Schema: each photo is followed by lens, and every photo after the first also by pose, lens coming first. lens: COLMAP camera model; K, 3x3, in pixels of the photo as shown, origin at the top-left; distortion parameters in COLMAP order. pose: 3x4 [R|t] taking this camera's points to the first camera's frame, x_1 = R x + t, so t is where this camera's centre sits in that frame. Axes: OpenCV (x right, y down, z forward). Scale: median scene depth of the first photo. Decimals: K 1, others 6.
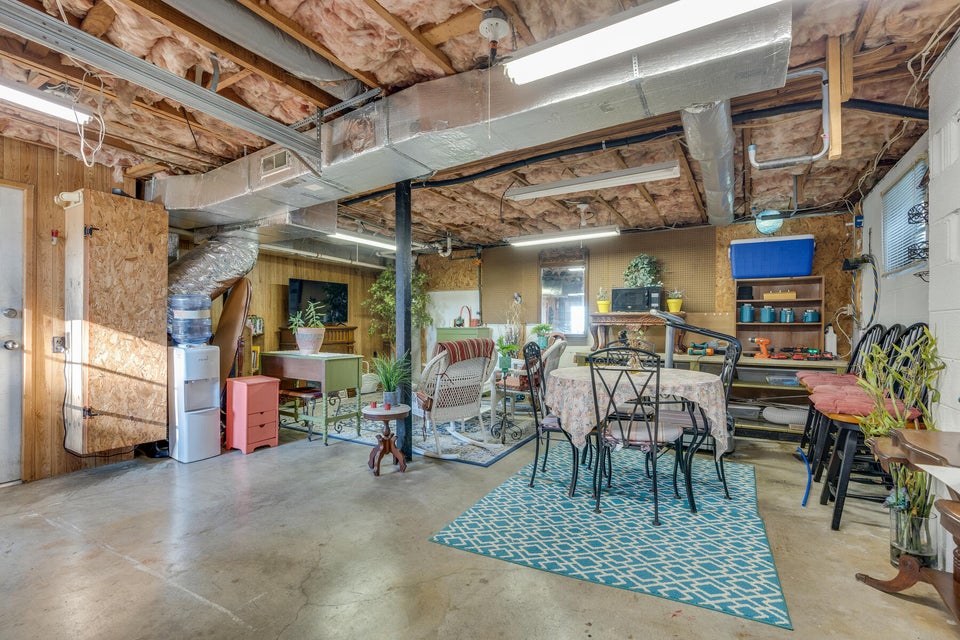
lens RADIAL K [[446.6, 0, 480.0], [0, 446.6, 320.0], [0, 0, 1]] dist [0.017505, 0.000049]
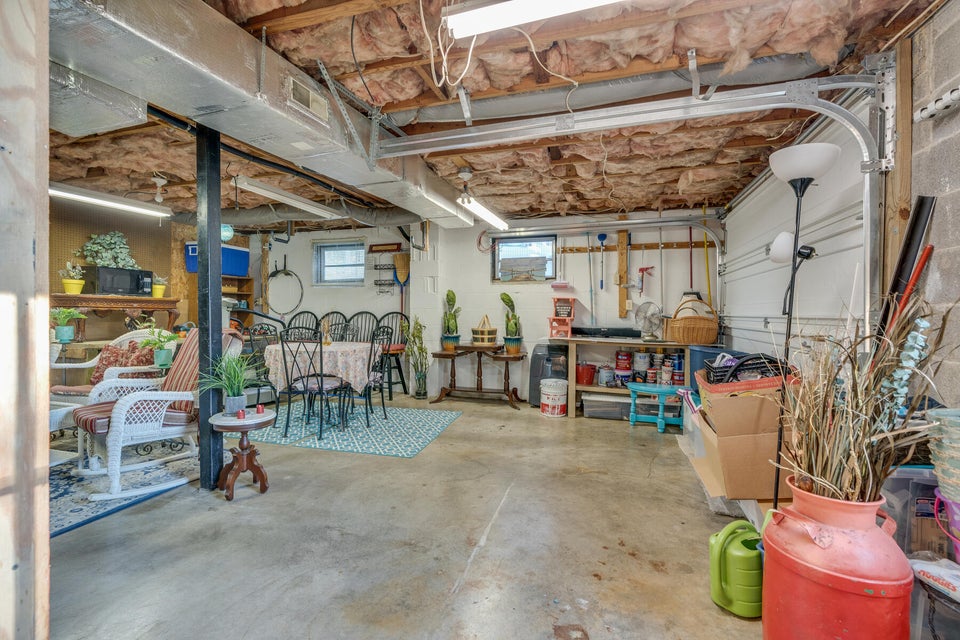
lens RADIAL K [[416.0, 0, 480.0], [0, 416.0, 320.0], [0, 0, 1]] dist [-0.000057, 0.000007]
pose [[-0.216363, -0.029519, 0.975867, -1.077115], [-0.016881, 0.999507, 0.026491, -0.005687], [-0.976167, -0.010742, -0.216754, 0.777644]]
